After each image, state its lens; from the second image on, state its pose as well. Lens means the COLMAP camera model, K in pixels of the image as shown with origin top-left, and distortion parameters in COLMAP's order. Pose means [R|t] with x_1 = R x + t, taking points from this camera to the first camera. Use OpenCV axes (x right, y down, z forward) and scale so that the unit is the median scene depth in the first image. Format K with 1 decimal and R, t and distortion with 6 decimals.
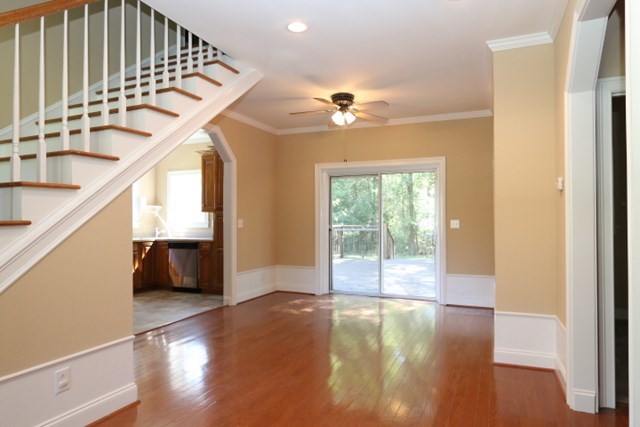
lens RADIAL K [[410.5, 0, 321.1], [0, 410.5, 221.2], [0, 0, 1]] dist [0.001194, 0.000231]
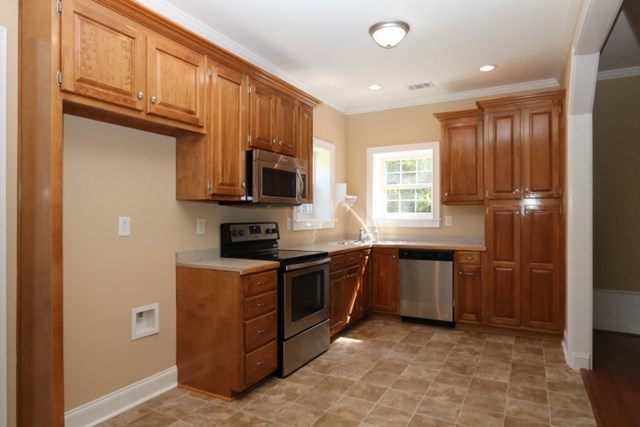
lens RADIAL K [[400.0, 0, 320.0], [0, 400.0, 213.5], [0, 0, 1]] dist [-0.002049, -0.000194]
pose [[0.997982, 0.006070, -0.063212, -0.470502], [-0.006199, 0.999979, -0.001845, -0.005099], [0.063200, 0.002233, 0.997998, 0.356088]]
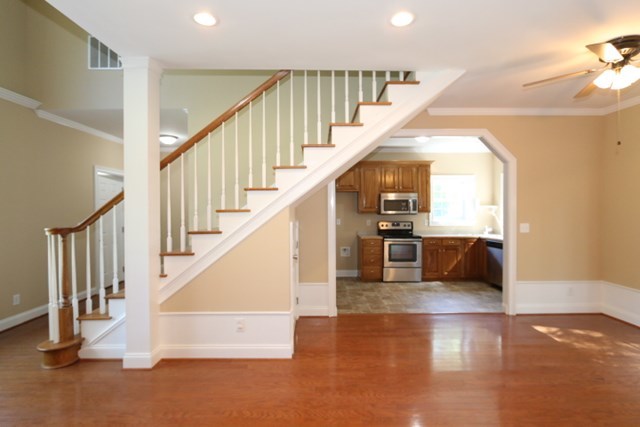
lens RADIAL K [[324.7, 0, 320.0], [0, 324.7, 213.5], [0, 0, 1]] dist [0.000253, -0.000325]
pose [[0.402360, 0.009992, -0.915427, 0.243530], [-0.000483, 0.999943, 0.010702, -0.029106], [0.915482, -0.003864, 0.402341, 0.256844]]
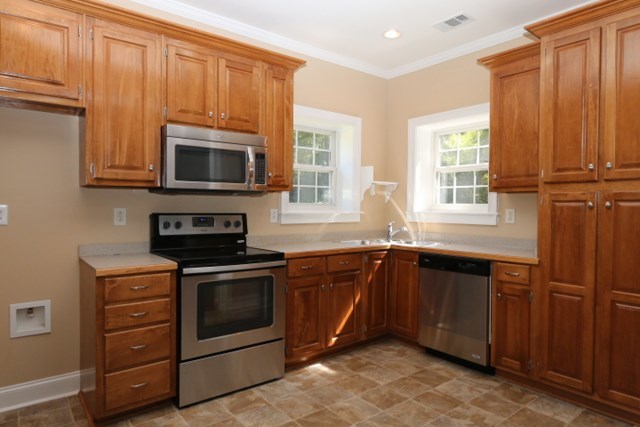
lens RADIAL K [[400.0, 0, 320.0], [0, 400.0, 213.5], [0, 0, 1]] dist [-0.002049, -0.000194]
pose [[0.888541, 0.023294, -0.458206, -0.268663], [-0.014844, 0.999647, 0.022036, -0.005039], [0.458557, -0.012779, 0.888573, 0.543575]]
